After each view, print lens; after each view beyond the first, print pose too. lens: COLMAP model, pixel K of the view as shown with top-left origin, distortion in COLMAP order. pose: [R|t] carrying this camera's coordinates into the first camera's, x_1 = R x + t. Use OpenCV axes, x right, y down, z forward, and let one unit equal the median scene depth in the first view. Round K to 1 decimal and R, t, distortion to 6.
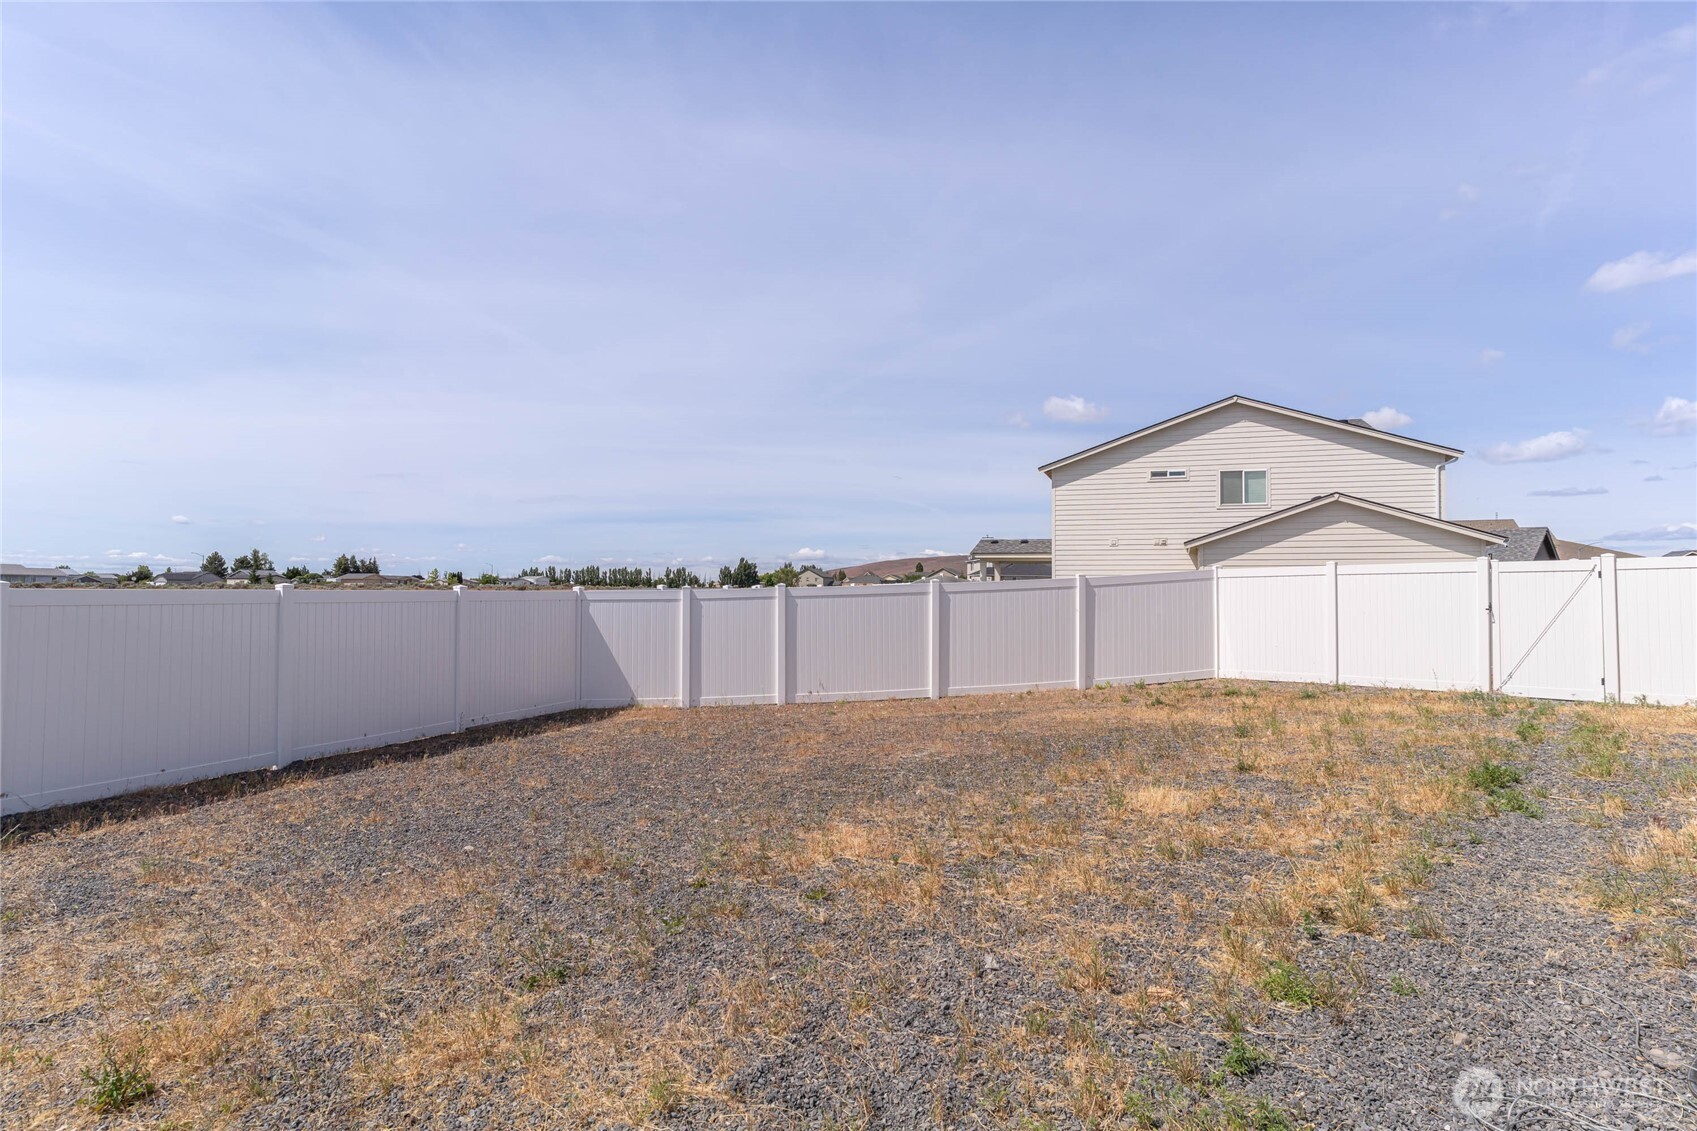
lens RADIAL K [[877.7, 0, 848.5], [0, 877.7, 565.5], [0, 0, 1]] dist [-0.001615, 0.000288]
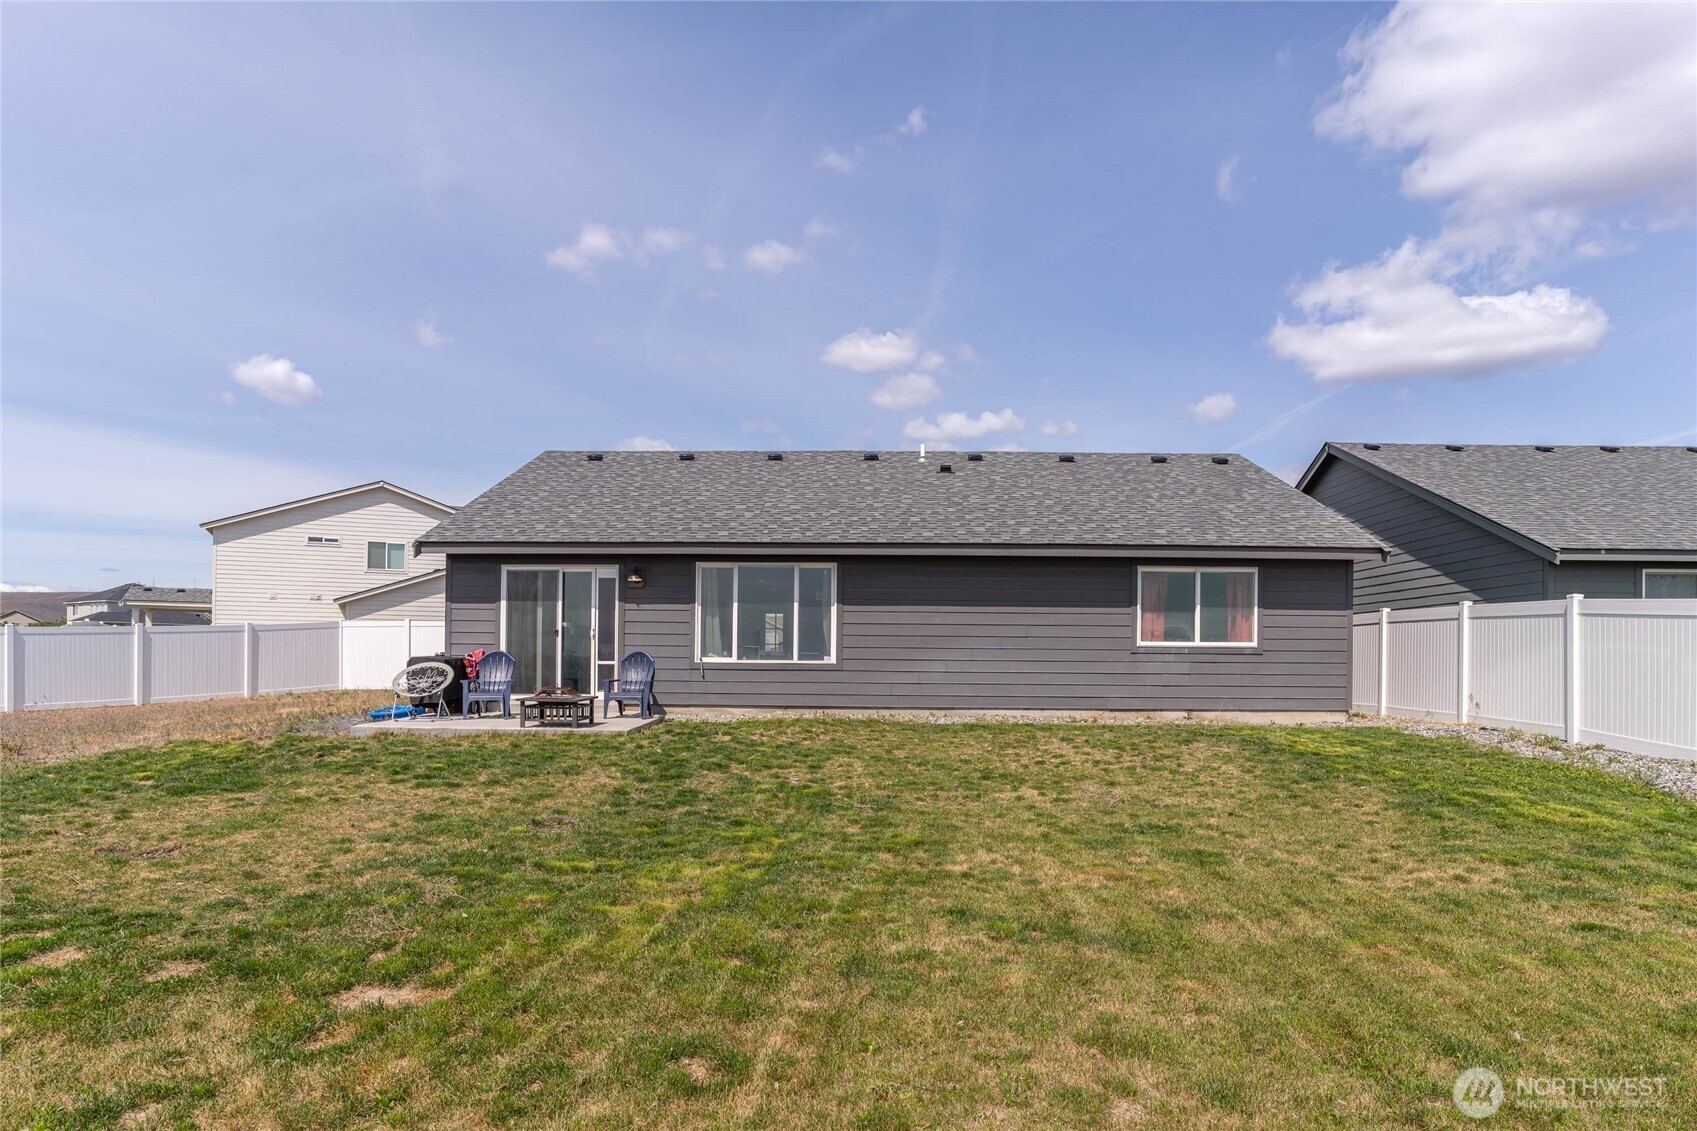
lens RADIAL K [[1068.2, 0, 873.8], [0, 1068.2, 641.5], [0, 0, 1]] dist [-0.053896, 0.039373]
pose [[0.686592, 0.010866, 0.726962, -0.160539], [-0.028130, 0.999537, 0.011628, -0.004514], [-0.726499, -0.028433, 0.686579, -0.522717]]
